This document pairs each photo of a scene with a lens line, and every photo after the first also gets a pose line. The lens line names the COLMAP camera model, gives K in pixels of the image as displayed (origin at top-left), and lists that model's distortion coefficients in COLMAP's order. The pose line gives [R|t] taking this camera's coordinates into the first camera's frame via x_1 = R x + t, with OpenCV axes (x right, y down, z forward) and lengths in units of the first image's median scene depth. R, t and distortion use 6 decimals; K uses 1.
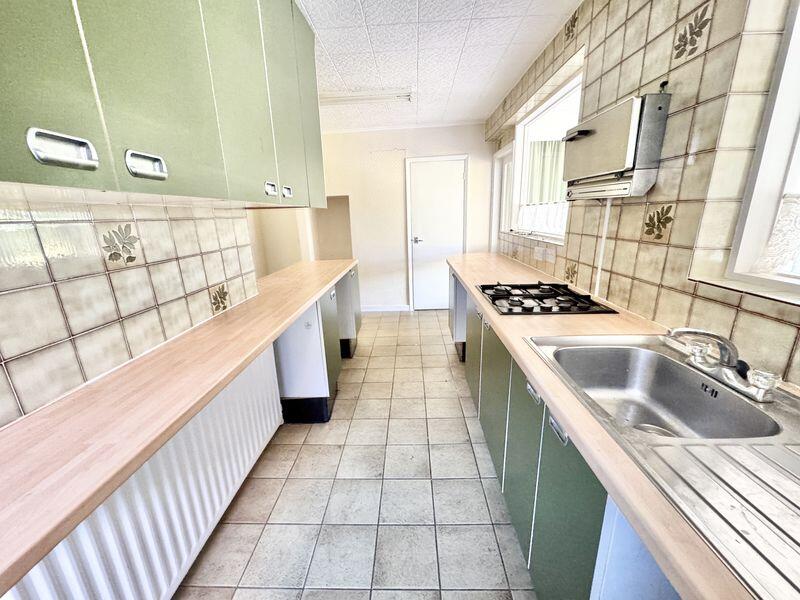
lens RADIAL K [[319.0, 0, 400.0], [0, 319.0, 300.0], [0, 0, 1]] dist [-0.005705, -0.000039]
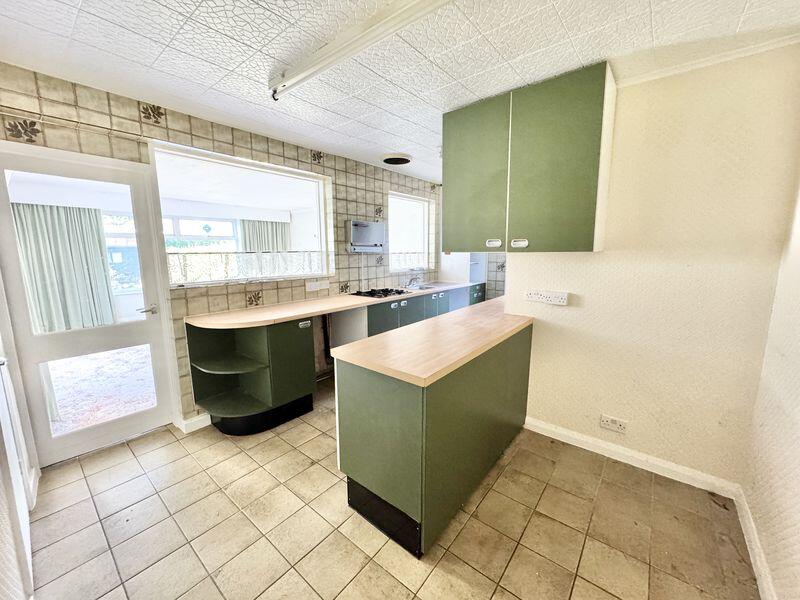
lens RADIAL K [[319.0, 0, 400.0], [0, 319.0, 300.0], [0, 0, 1]] dist [-0.005705, -0.000039]
pose [[-0.790325, -0.063116, 0.609428, -1.205710], [0.185637, 0.923257, 0.336357, -0.793352], [-0.583888, 0.378964, -0.717956, 2.894158]]
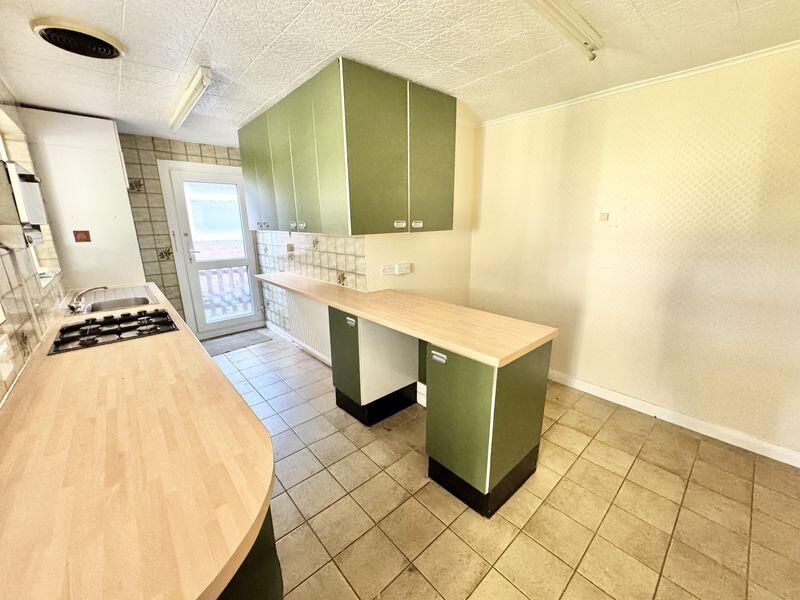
lens RADIAL K [[319.0, 0, 400.0], [0, 319.0, 300.0], [0, 0, 1]] dist [-0.005705, -0.000039]
pose [[-0.724238, 0.203318, -0.658893, 0.482374], [-0.145346, 0.889061, 0.434103, -0.805895], [0.674057, 0.410161, -0.614341, 2.584352]]
